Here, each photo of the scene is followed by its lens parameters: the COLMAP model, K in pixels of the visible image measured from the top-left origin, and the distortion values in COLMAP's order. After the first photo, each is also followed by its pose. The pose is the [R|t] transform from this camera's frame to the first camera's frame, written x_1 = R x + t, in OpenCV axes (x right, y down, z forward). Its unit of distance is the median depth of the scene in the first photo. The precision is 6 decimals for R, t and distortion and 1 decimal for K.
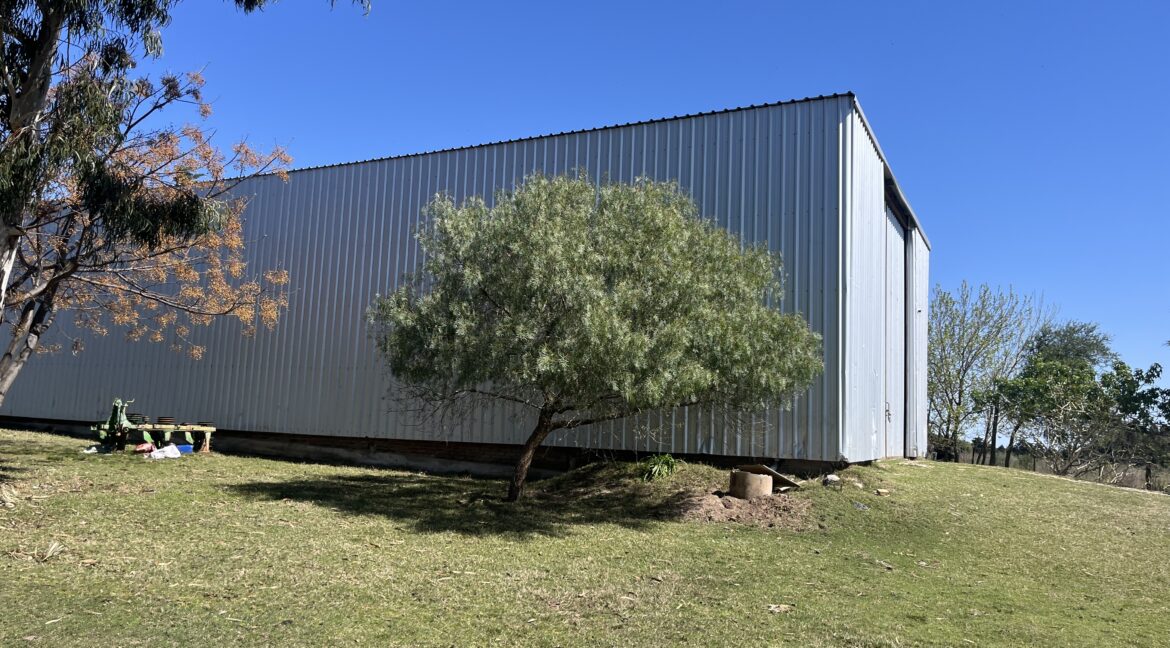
lens RADIAL K [[889.6, 0, 586.1], [0, 889.6, 321.2], [0, 0, 1]] dist [0.037139, -0.029269]
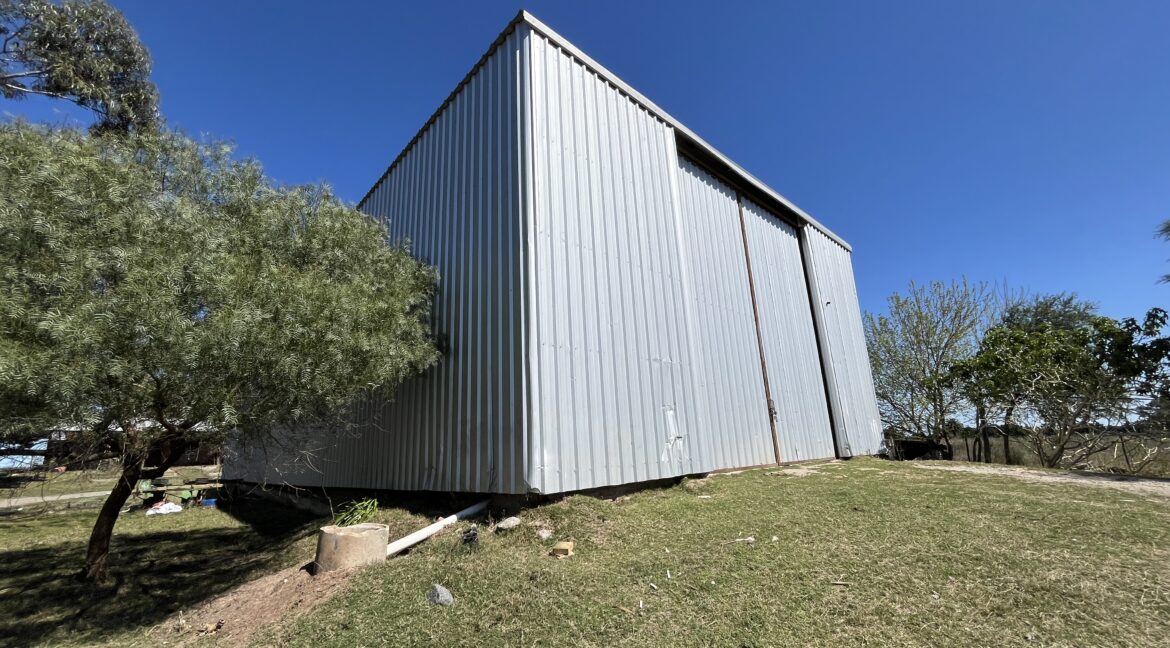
lens RADIAL K [[477.3, 0, 588.3], [0, 477.3, 322.3], [0, 0, 1]] dist [-0.001513, 0.001232]
pose [[0.935691, -0.176528, -0.305485, 0.288726], [0.129897, 0.977377, -0.166918, 0.063692], [0.328040, 0.116502, 0.937453, 0.435574]]
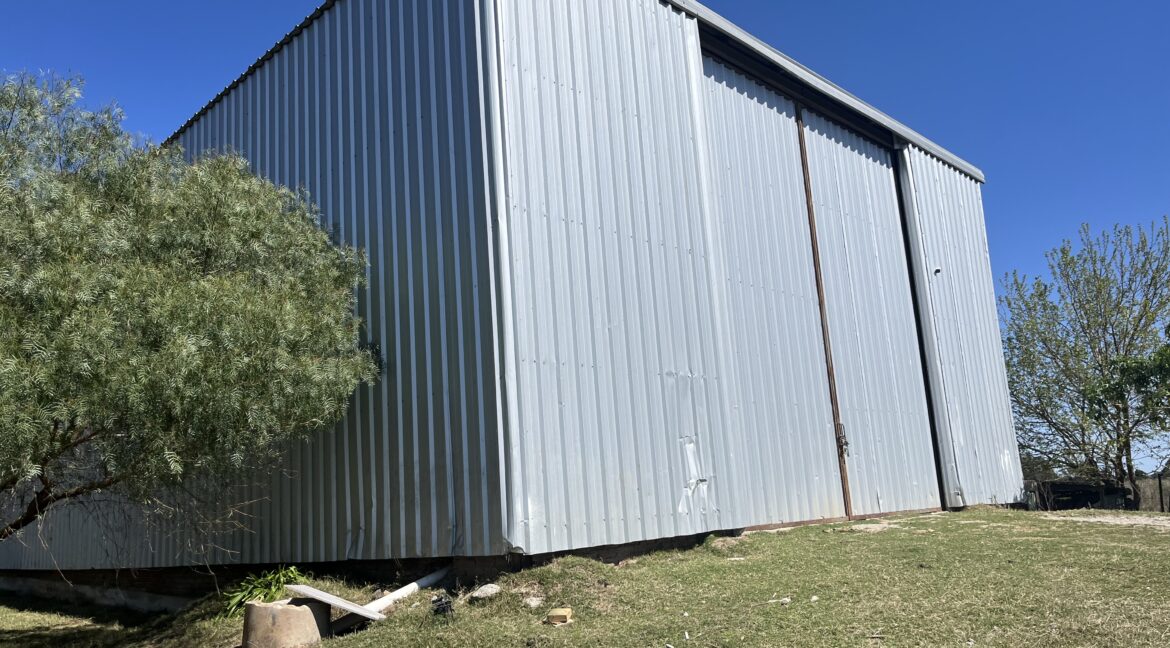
lens RADIAL K [[889.6, 0, 581.4], [0, 889.6, 329.5], [0, 0, 1]] dist [0.037139, -0.029269]
pose [[0.947374, -0.165240, -0.274187, 0.307705], [0.143164, 0.984755, -0.098803, 0.056419], [0.286333, 0.054349, 0.956587, 0.338411]]
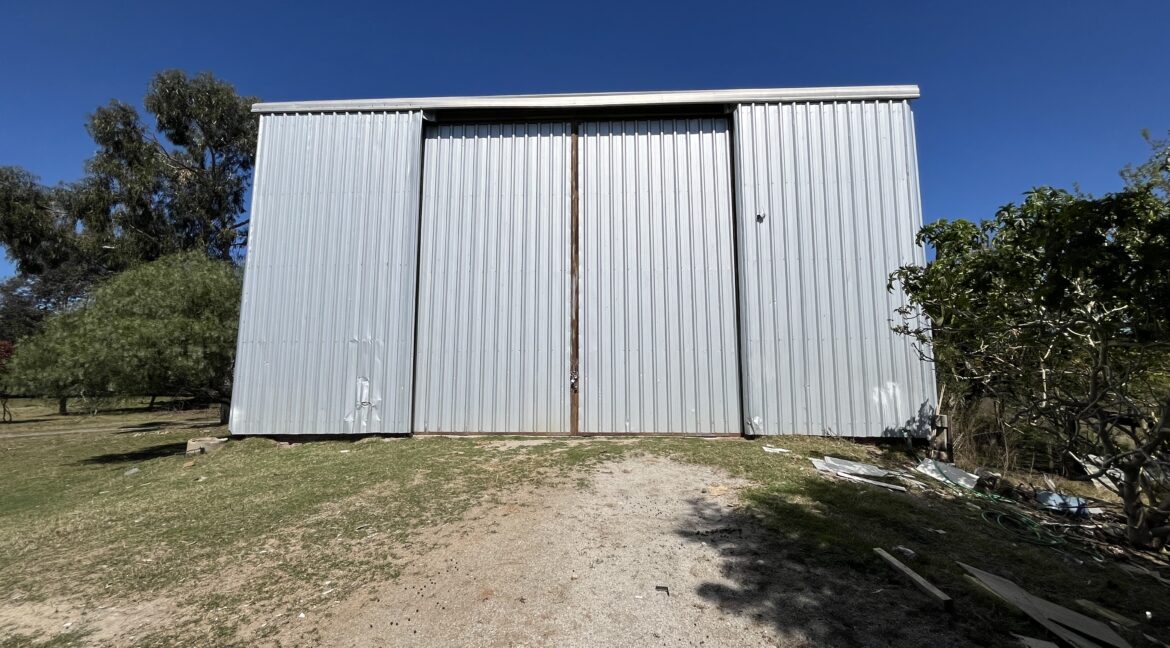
lens RADIAL K [[477.3, 0, 596.8], [0, 477.3, 341.2], [0, 0, 1]] dist [-0.001513, 0.001232]
pose [[0.406509, -0.159430, -0.899629, 0.643440], [0.125270, 0.985084, -0.117969, 0.109526], [0.905018, -0.064741, 0.420417, 0.745369]]
